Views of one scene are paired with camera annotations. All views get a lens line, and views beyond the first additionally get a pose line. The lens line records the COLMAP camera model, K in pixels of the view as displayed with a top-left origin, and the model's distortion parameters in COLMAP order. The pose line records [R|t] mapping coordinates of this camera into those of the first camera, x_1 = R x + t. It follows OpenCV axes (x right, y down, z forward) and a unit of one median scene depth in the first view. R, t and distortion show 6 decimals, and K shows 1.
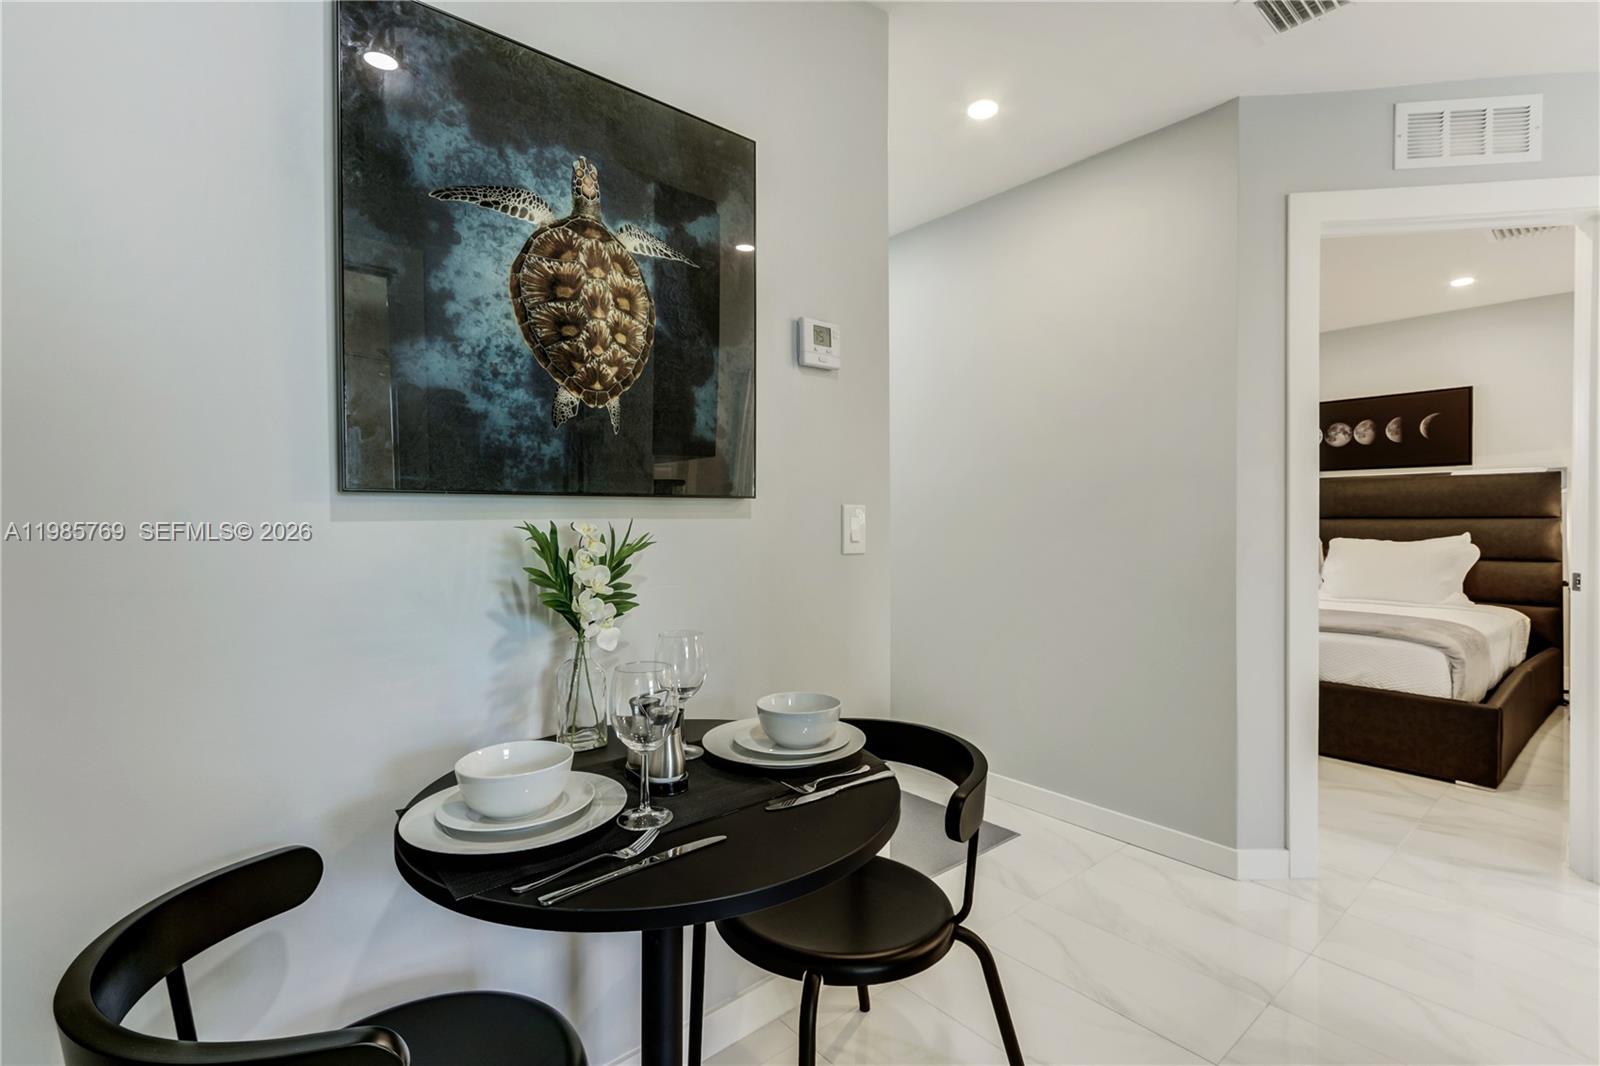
lens RADIAL K [[735.2, 0, 803.3], [0, 735.2, 528.6], [0, 0, 1]] dist [0.001765, -0.000563]
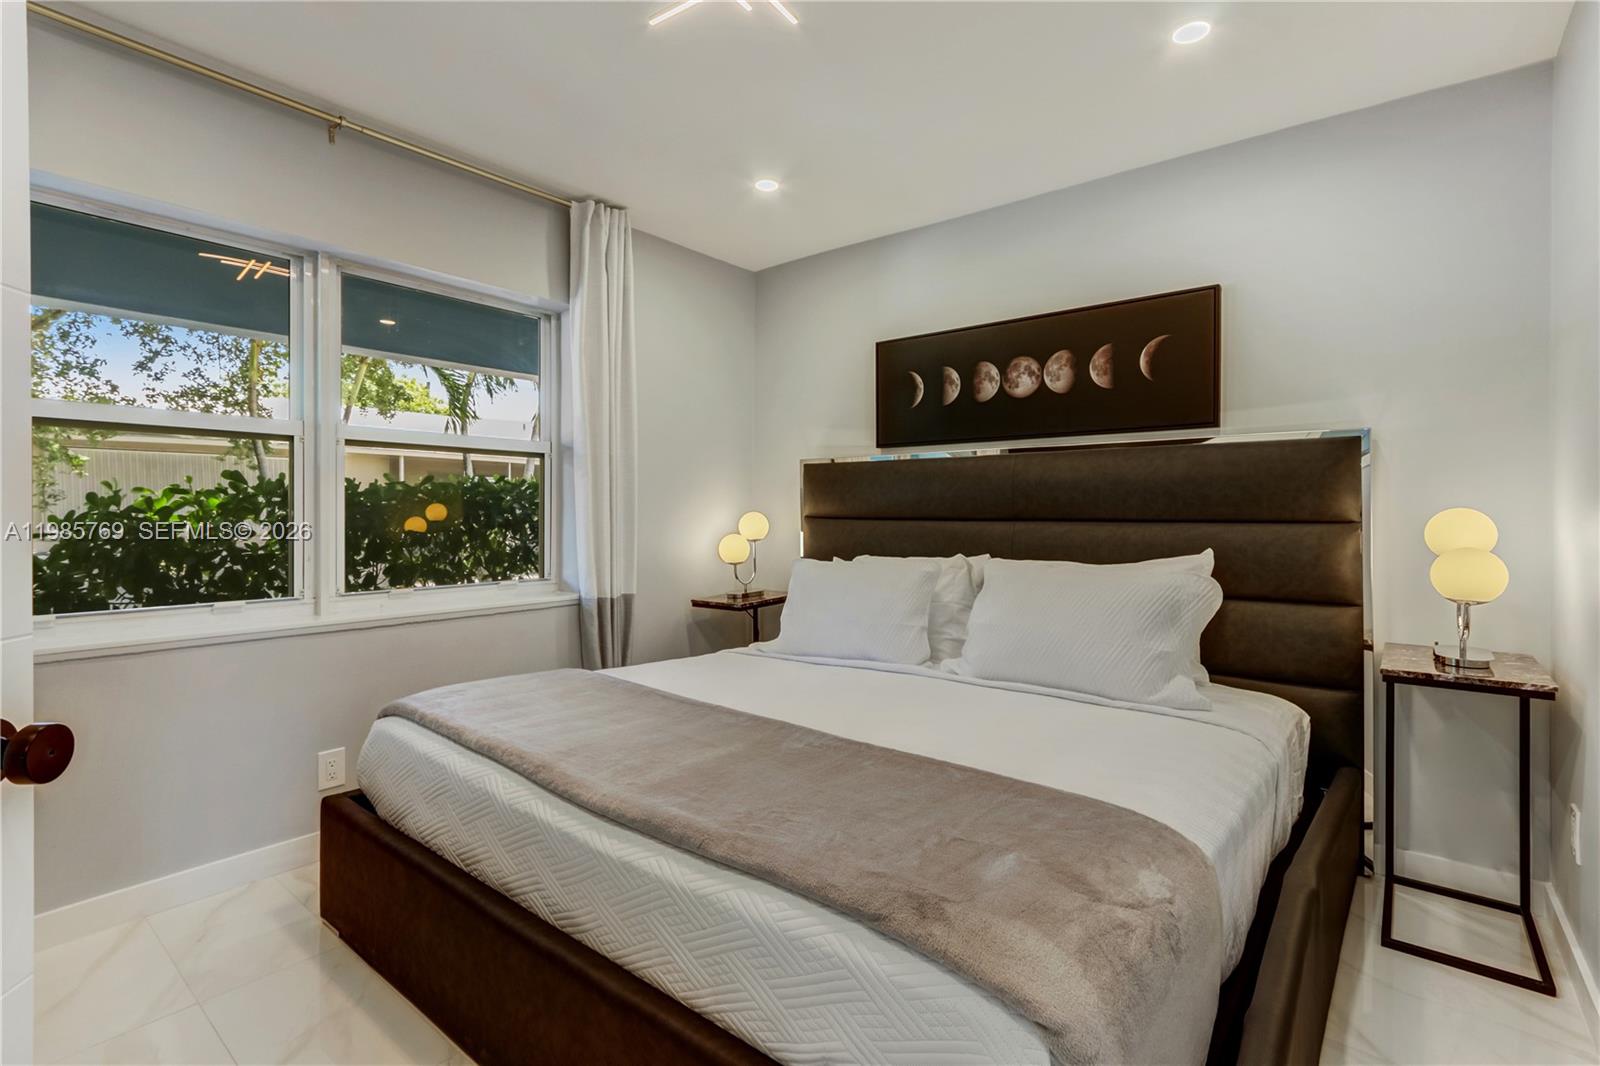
lens RADIAL K [[735.2, 0, 793.7], [0, 735.2, 521.7], [0, 0, 1]] dist [0.001765, -0.000563]
pose [[0.989367, 0.006081, 0.145314, 0.521462], [-0.004952, 0.999955, -0.008128, -0.009224], [-0.145357, 0.007322, 0.989352, 0.508719]]
